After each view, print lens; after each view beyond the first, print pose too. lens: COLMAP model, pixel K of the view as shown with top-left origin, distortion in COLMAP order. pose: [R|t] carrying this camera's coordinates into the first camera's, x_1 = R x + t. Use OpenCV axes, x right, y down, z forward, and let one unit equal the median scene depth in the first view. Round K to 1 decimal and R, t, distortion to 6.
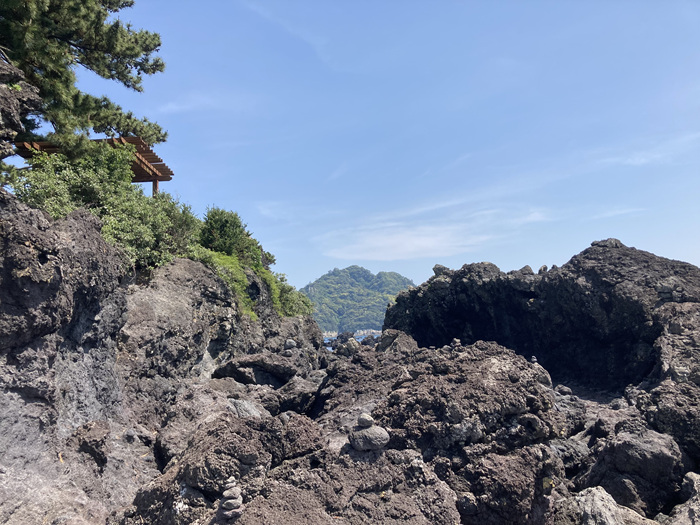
lens RADIAL K [[569.8, 0, 352.4], [0, 569.8, 260.8], [0, 0, 1]] dist [0.021474, -0.008357]
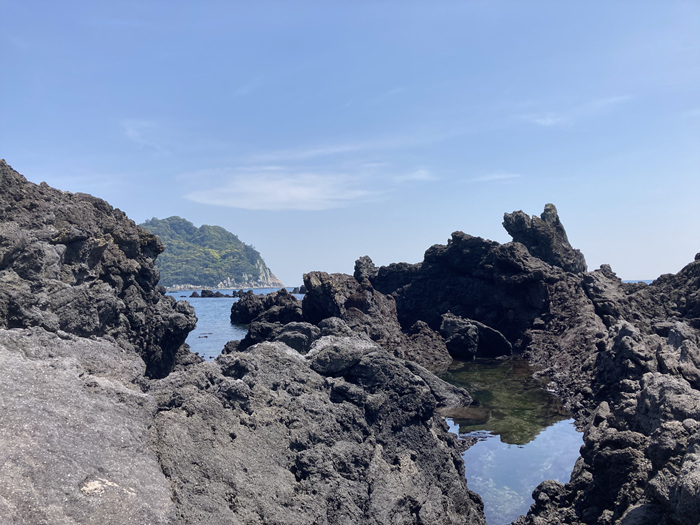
lens RADIAL K [[569.8, 0, 352.0], [0, 569.8, 261.0], [0, 0, 1]] dist [0.021474, -0.008357]
pose [[0.951212, 0.039818, 0.305958, -0.072769], [-0.063037, 0.995801, 0.066383, 0.010864], [-0.302030, -0.082431, 0.949728, 0.128075]]
